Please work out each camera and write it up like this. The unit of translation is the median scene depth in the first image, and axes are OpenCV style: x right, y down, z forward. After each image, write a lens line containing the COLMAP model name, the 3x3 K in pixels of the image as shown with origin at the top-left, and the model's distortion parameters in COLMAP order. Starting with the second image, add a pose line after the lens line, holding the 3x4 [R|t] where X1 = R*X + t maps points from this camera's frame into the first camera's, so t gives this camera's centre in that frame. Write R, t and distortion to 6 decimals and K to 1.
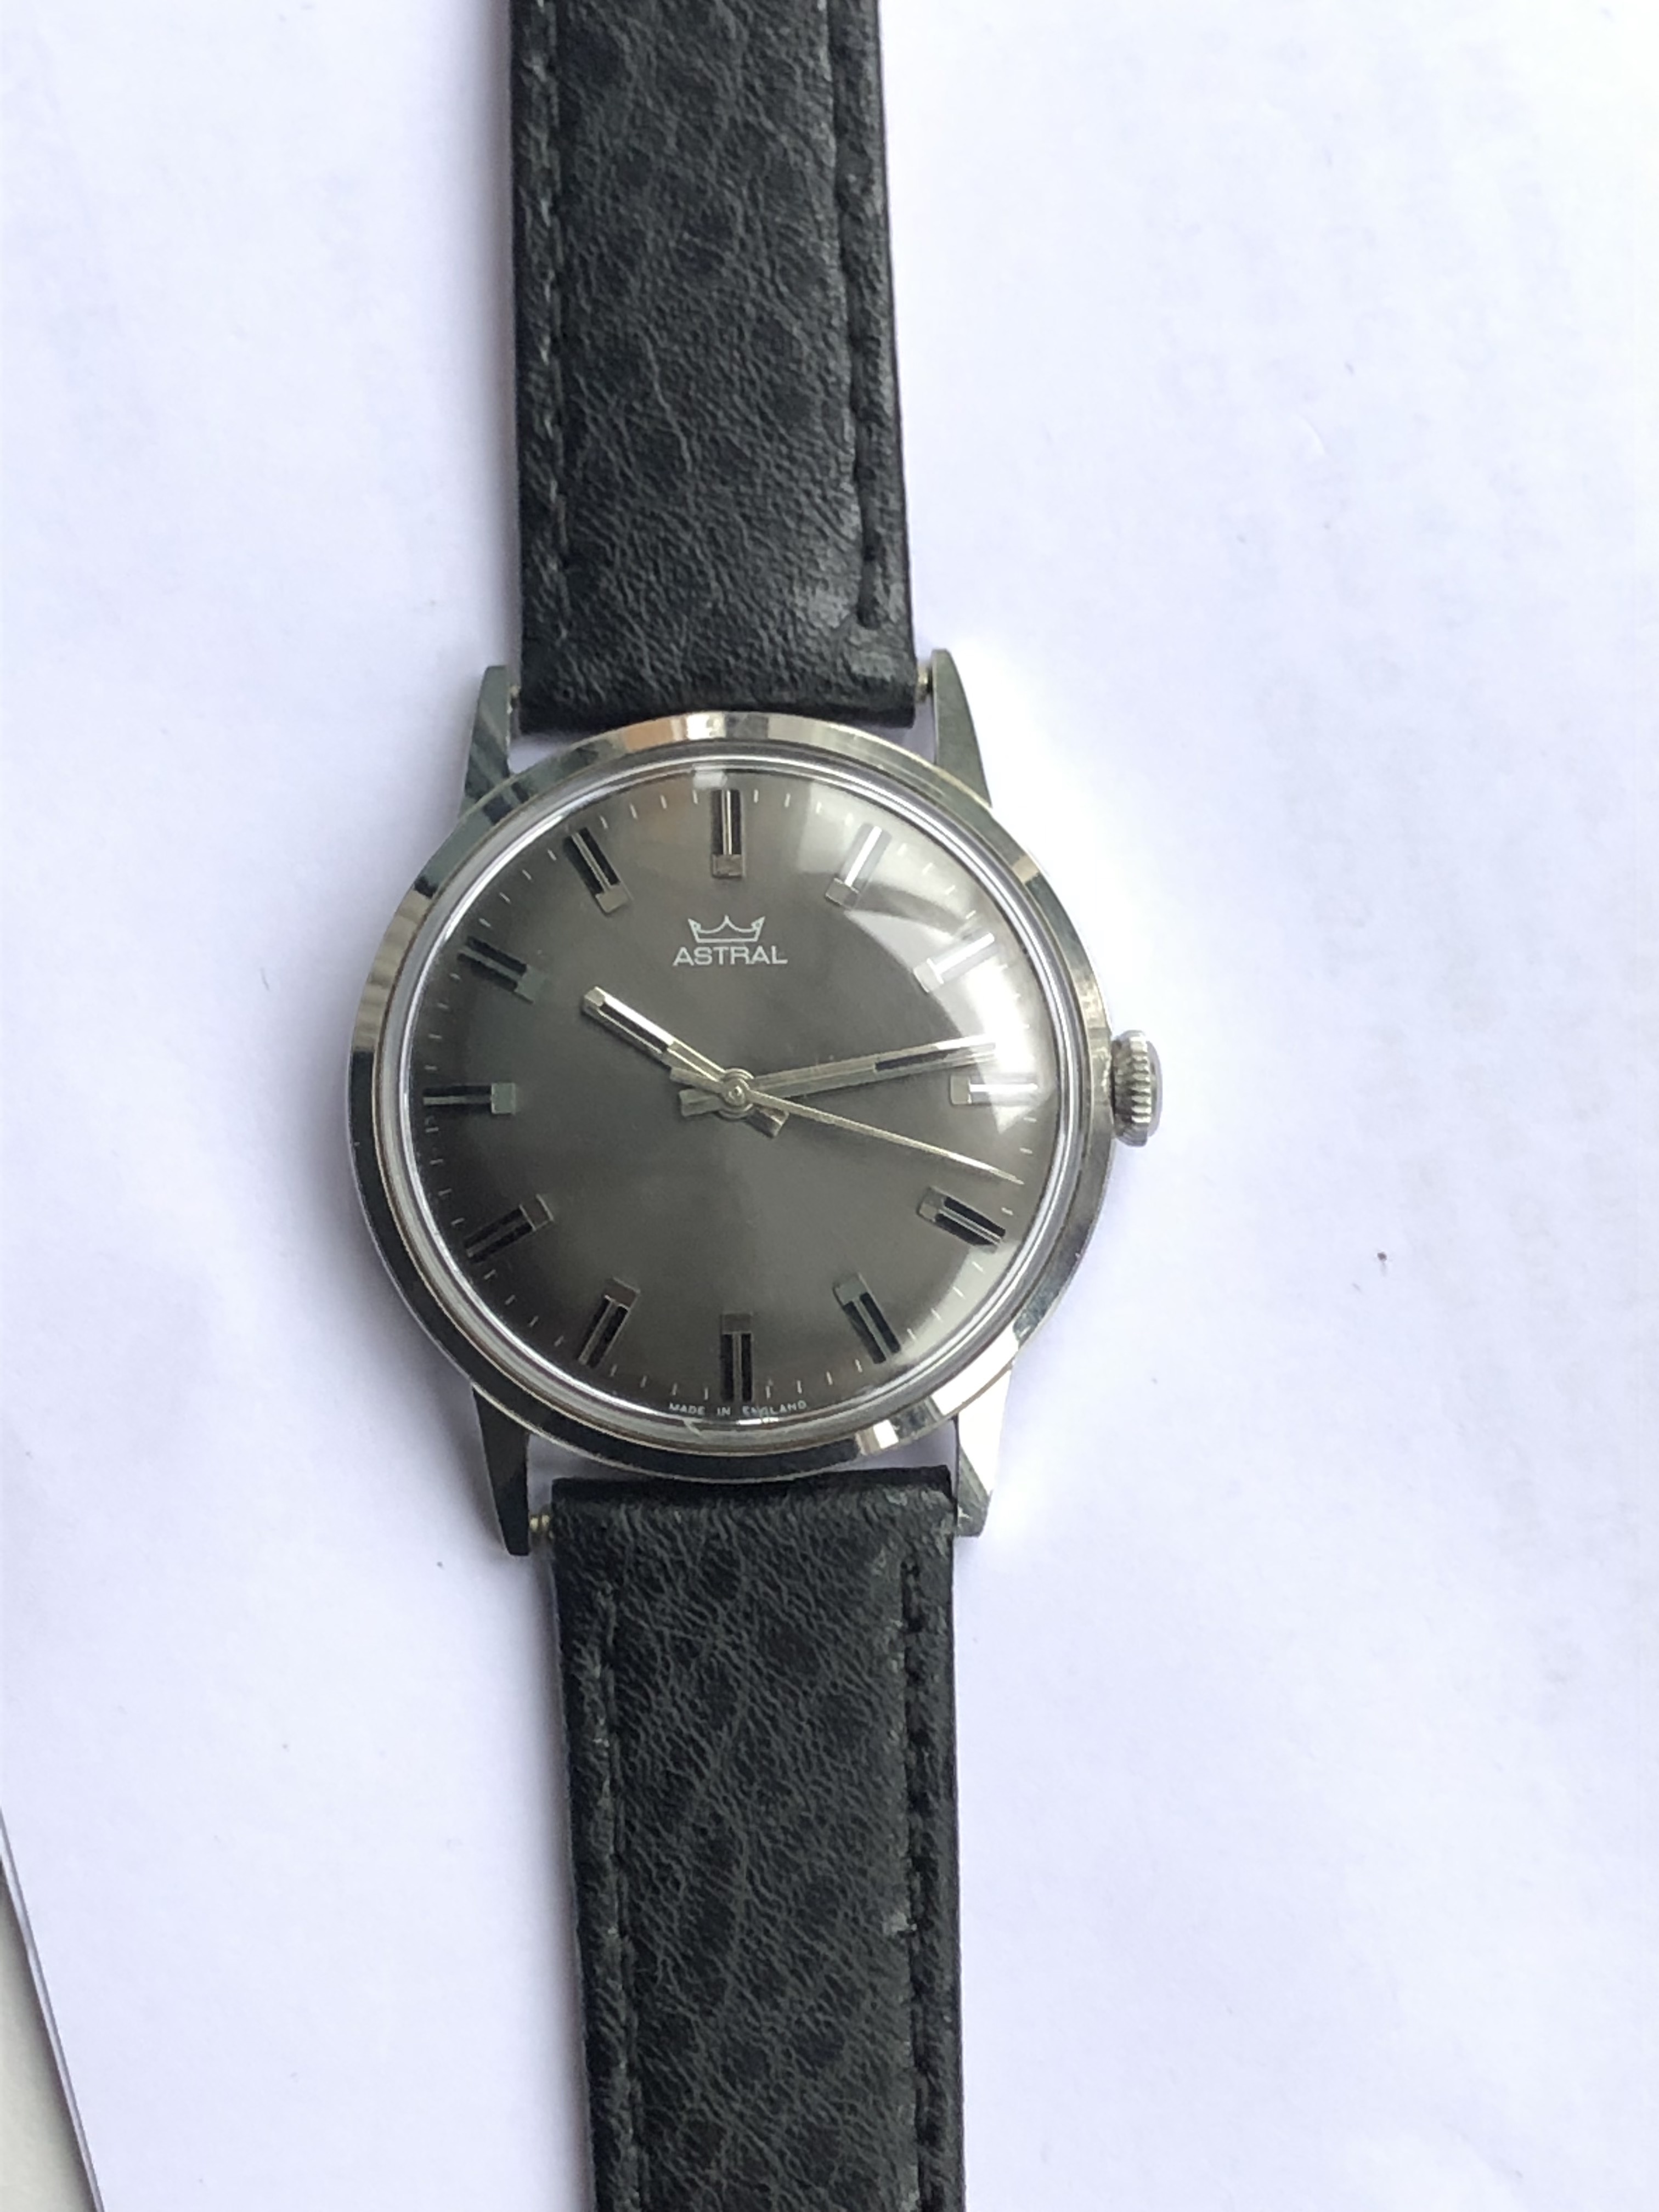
lens RADIAL K [[4608.4, 0, 819.3], [0, 4608.4, 1089.2], [0, 0, 1]] dist [0.071618, 0.000000]
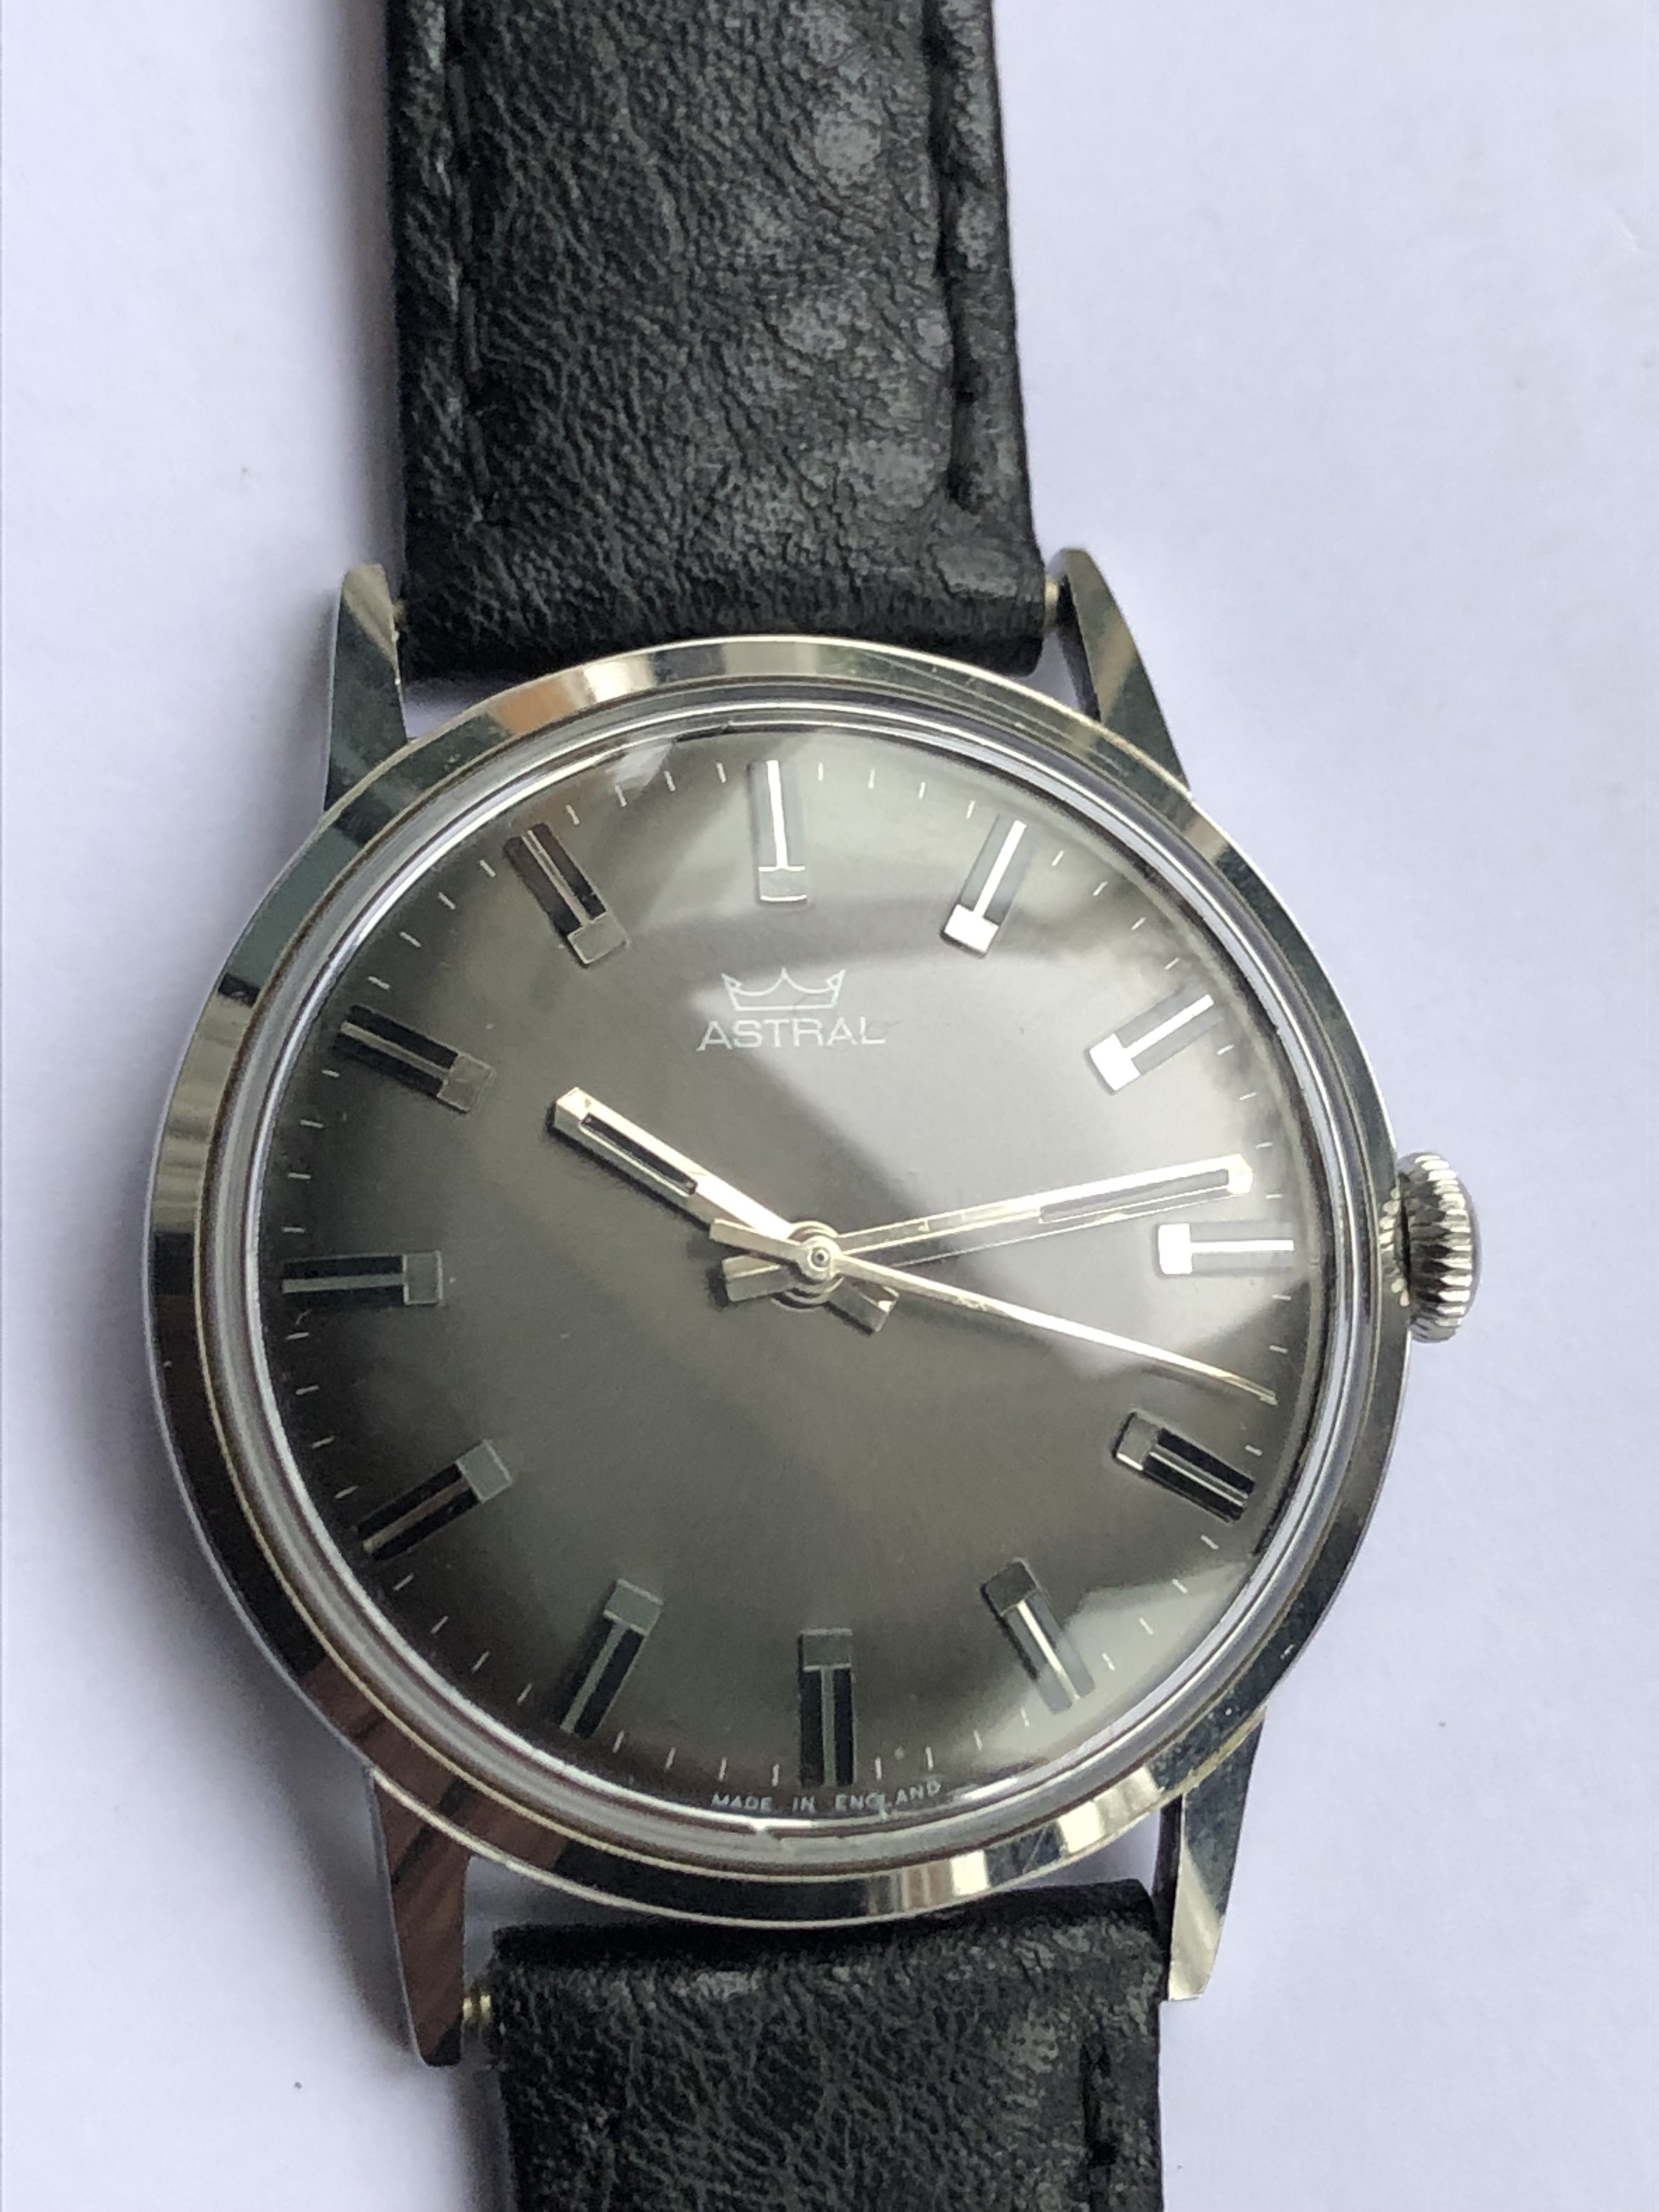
lens RADIAL K [[4608.4, 0, 732.2], [0, 4608.4, 1091.5], [0, 0, 1]] dist [0.071618, 0.000000]
pose [[0.987140, -0.013531, 0.159286, -0.120828], [0.024751, 0.997333, -0.068665, 0.019171], [-0.157932, 0.071725, 0.984842, 0.409360]]
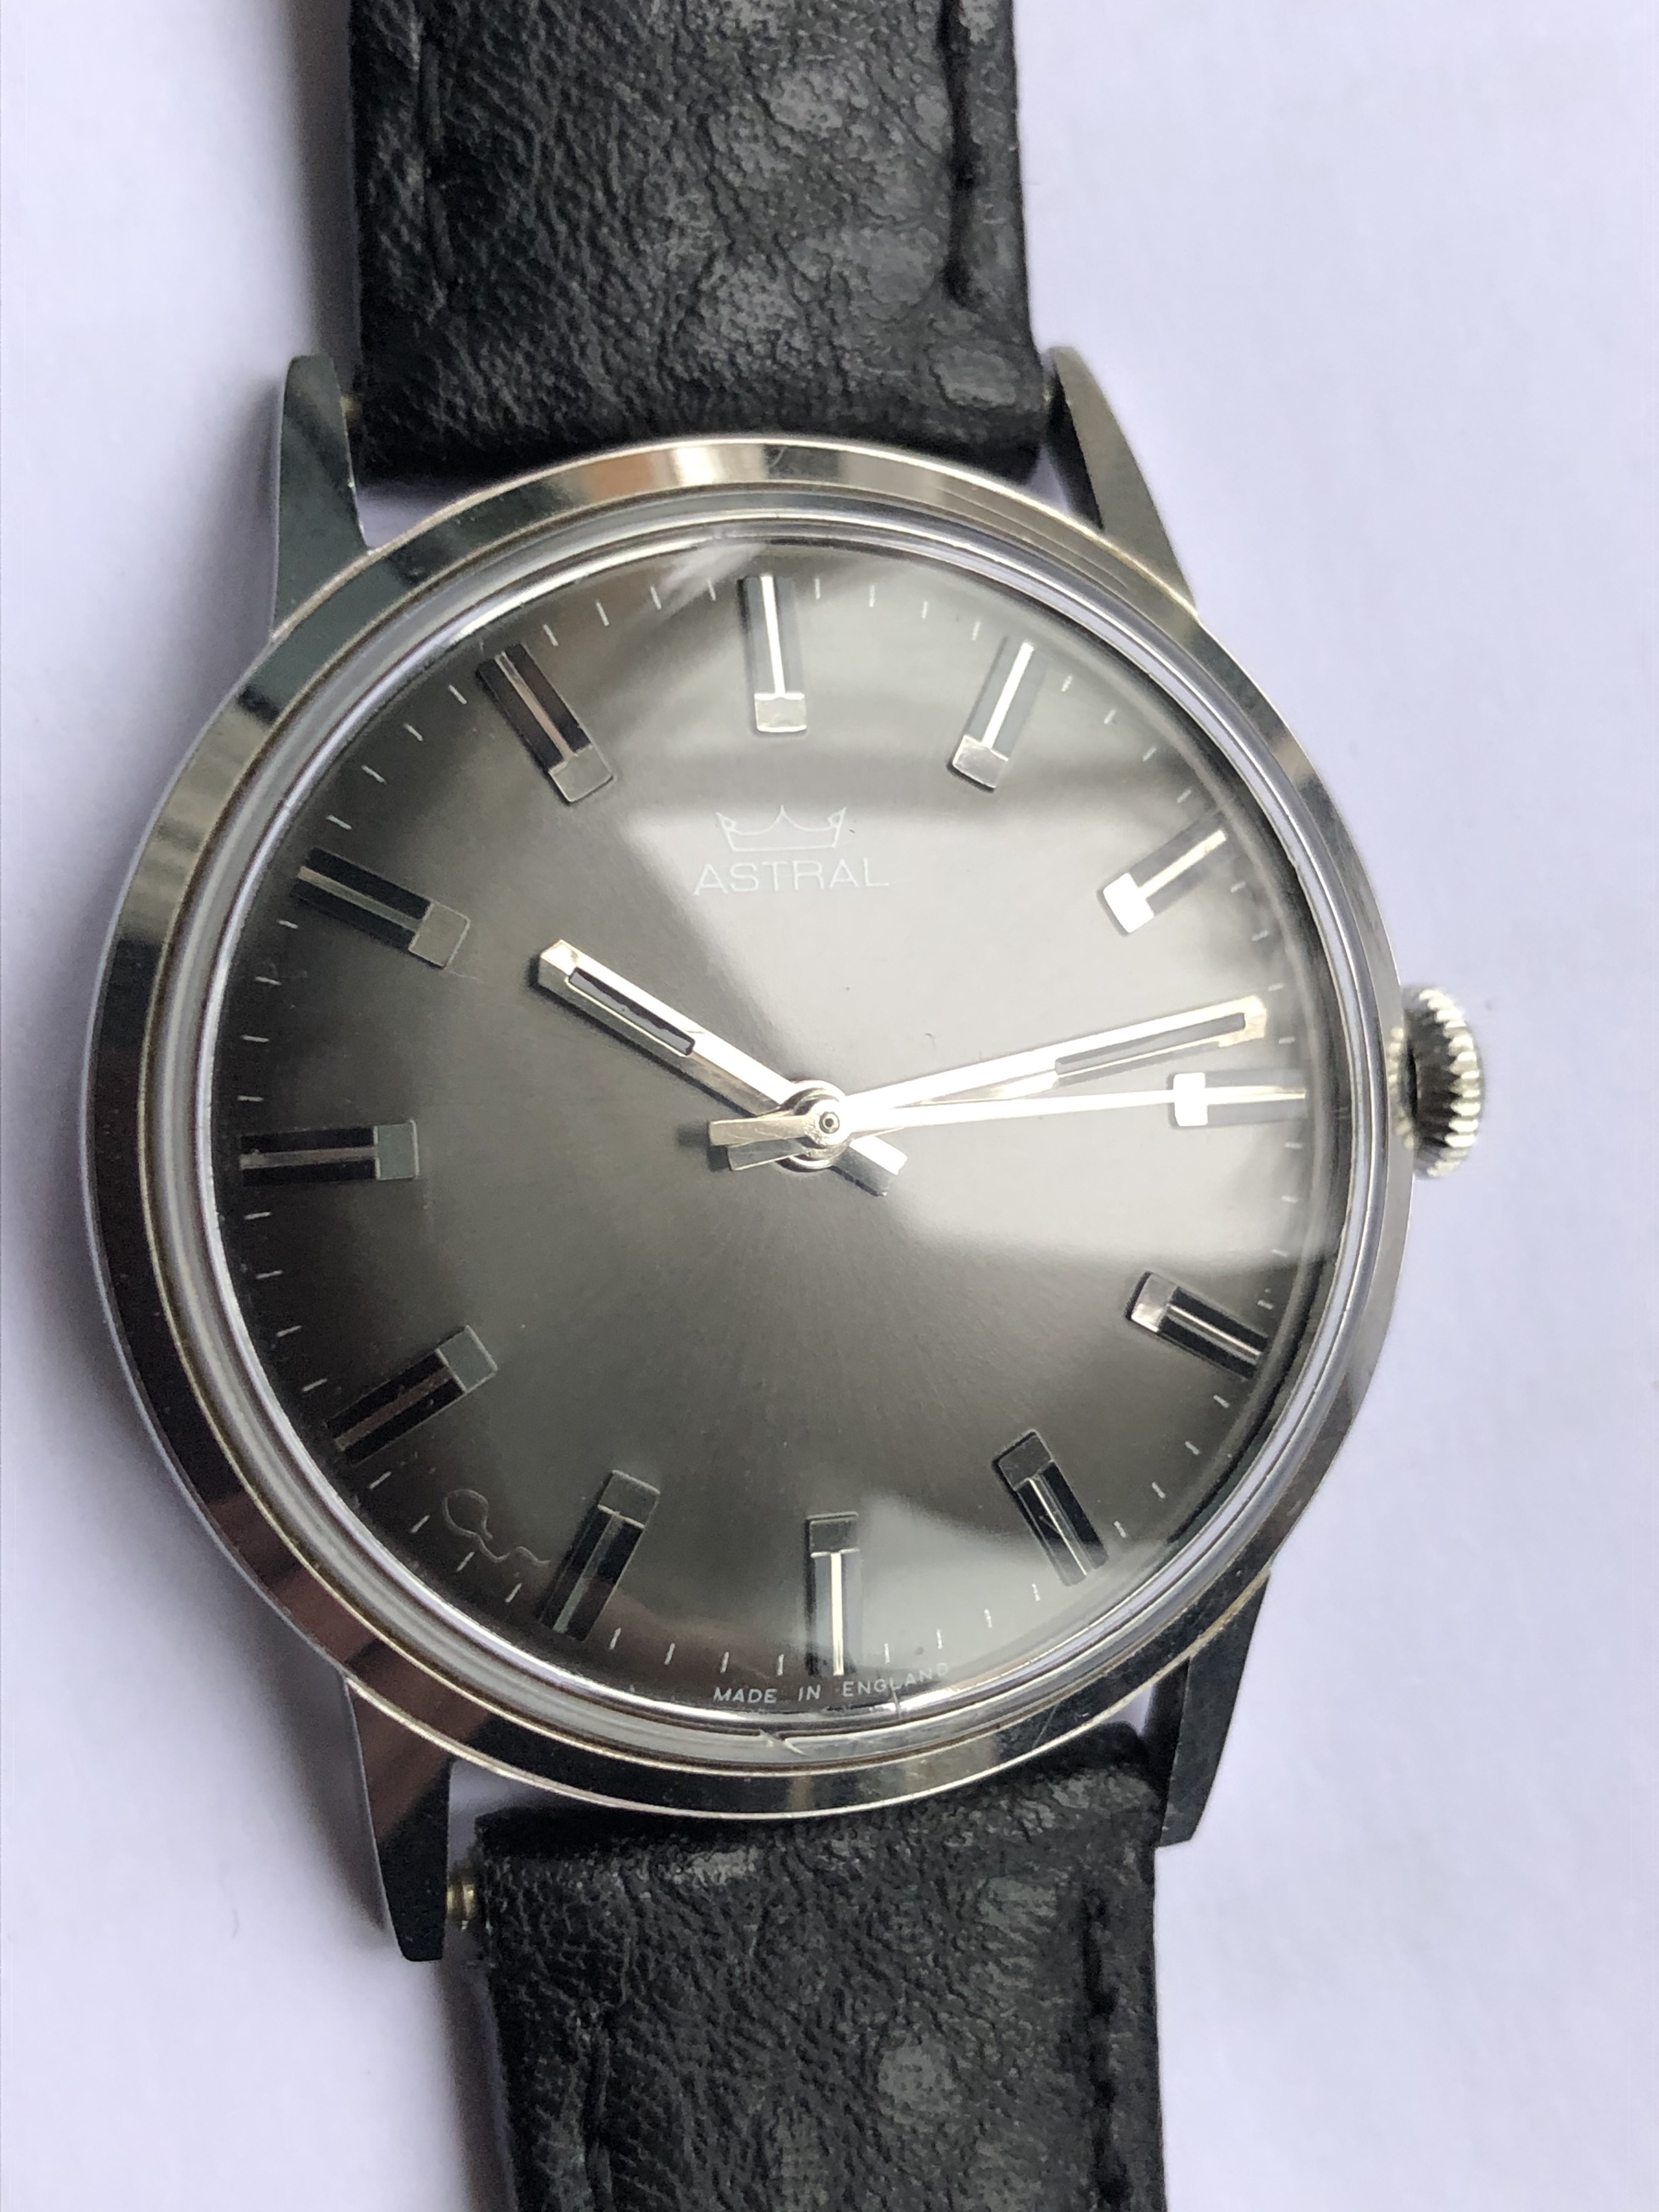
lens RADIAL K [[3121.4, 0, 911.9], [0, 3121.4, 1076.2], [0, 0, 1]] dist [0.001095, 0.000000]
pose [[0.961721, -0.037880, 0.271401, -0.107133], [0.028962, 0.998903, 0.036791, -0.018002], [-0.272497, -0.027522, 0.961763, 0.627127]]
